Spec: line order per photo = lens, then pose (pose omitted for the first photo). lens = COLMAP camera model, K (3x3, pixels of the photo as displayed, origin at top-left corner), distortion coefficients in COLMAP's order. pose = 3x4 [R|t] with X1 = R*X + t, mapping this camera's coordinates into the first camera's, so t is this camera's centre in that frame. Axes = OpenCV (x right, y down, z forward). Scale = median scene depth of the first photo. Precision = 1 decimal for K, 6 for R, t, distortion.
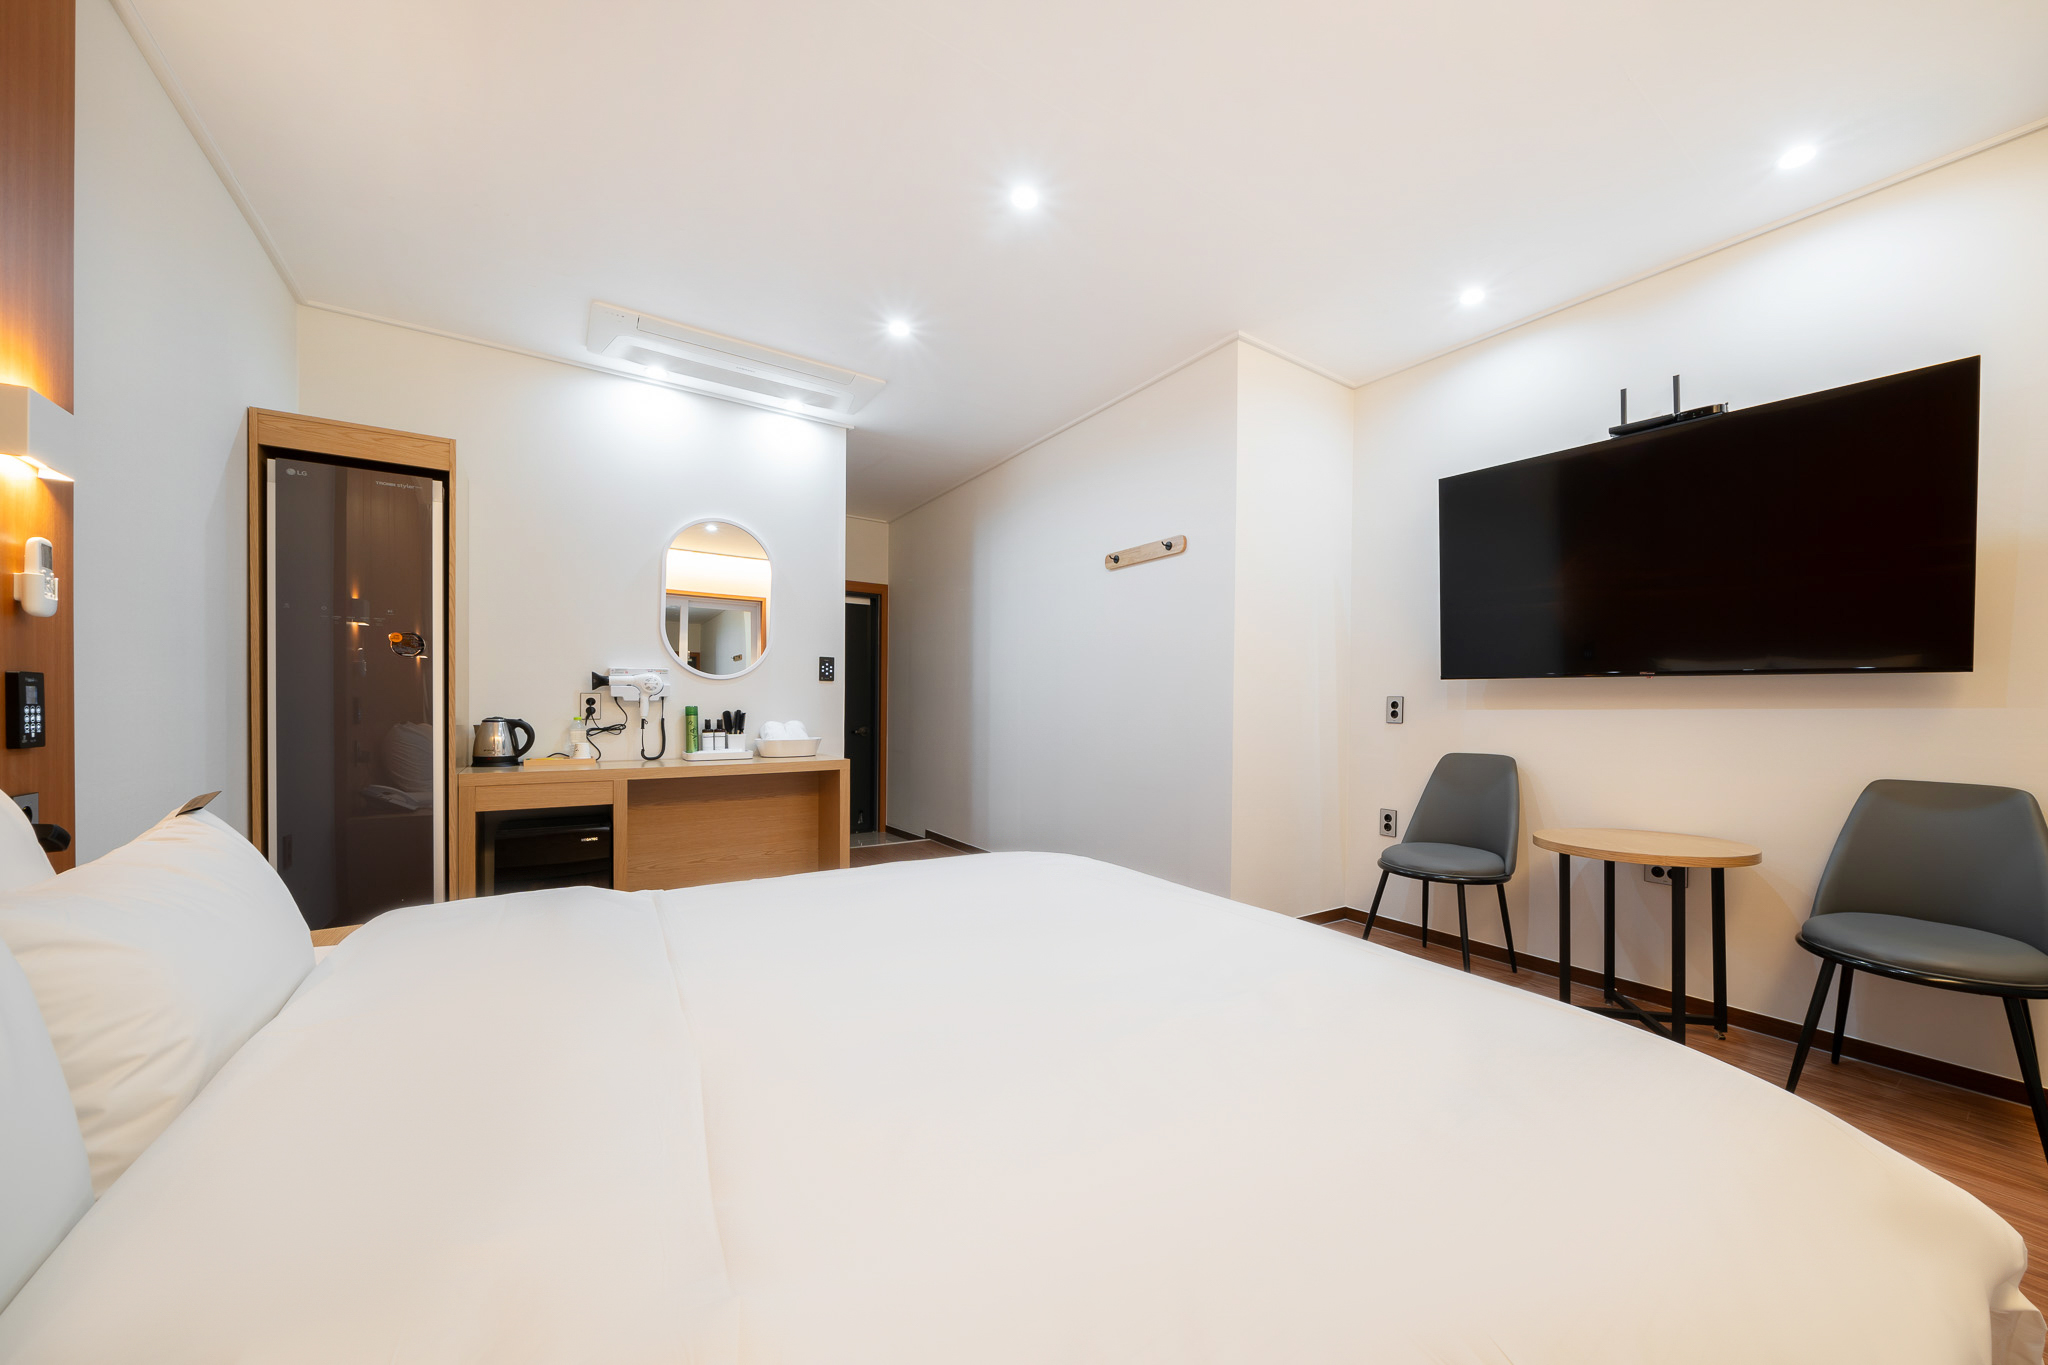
lens RADIAL K [[701.6, 0, 1018.8], [0, 701.6, 700.7], [0, 0, 1]] dist [-0.020988, -0.000117]
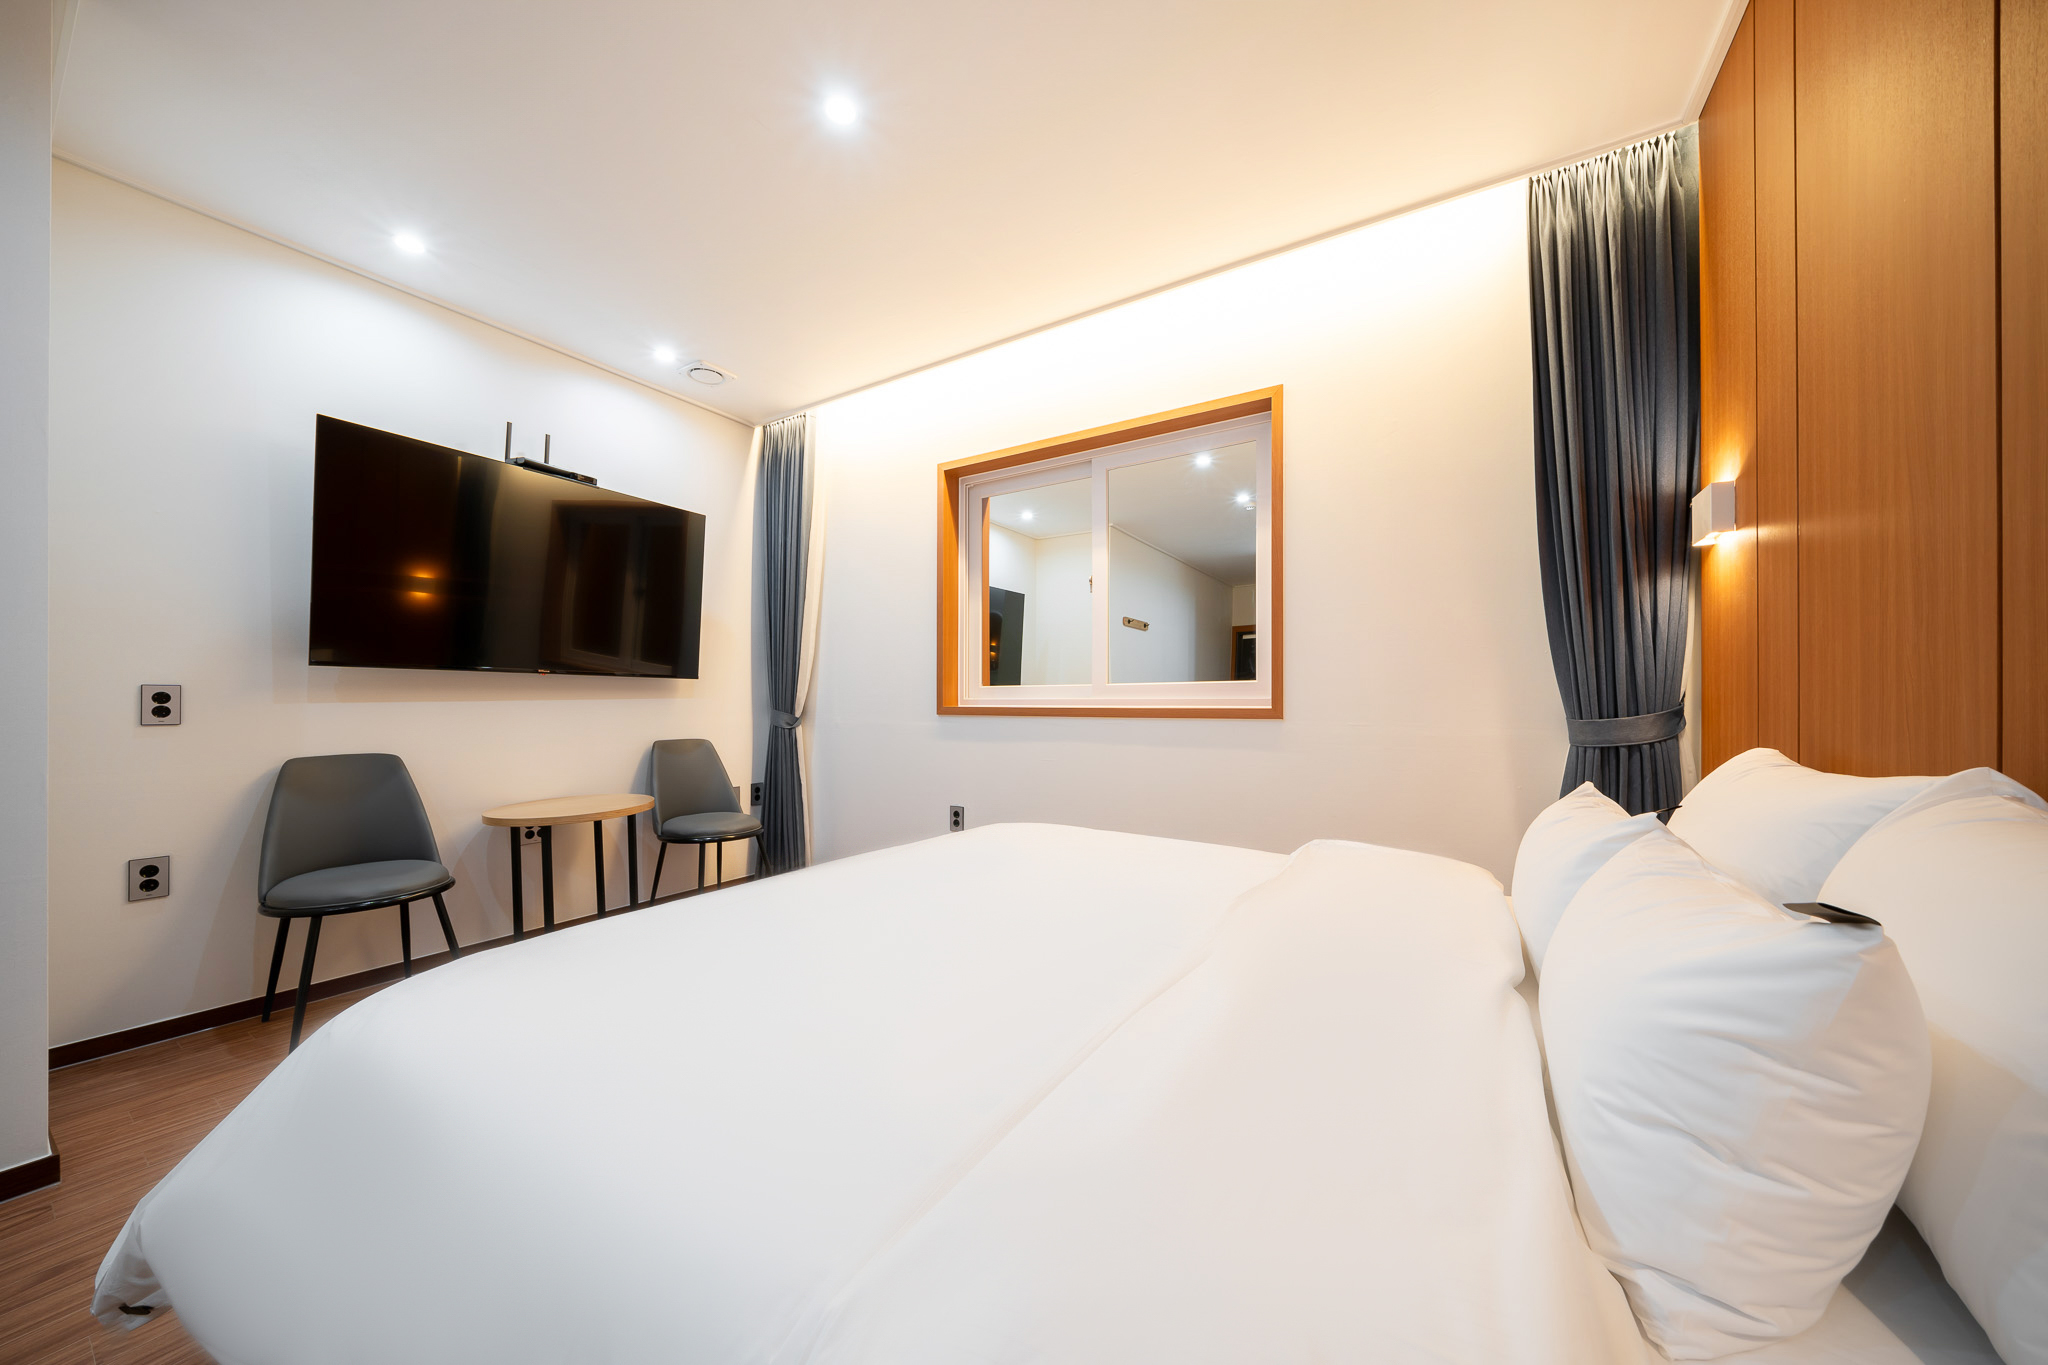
lens RADIAL K [[701.6, 0, 1018.8], [0, 701.6, 700.7], [0, 0, 1]] dist [-0.020988, -0.000117]
pose [[-0.428464, 0.001462, 0.903558, -1.690770], [0.000415, 0.999999, -0.001421, 0.042886], [-0.903559, -0.000234, -0.428464, 2.289097]]
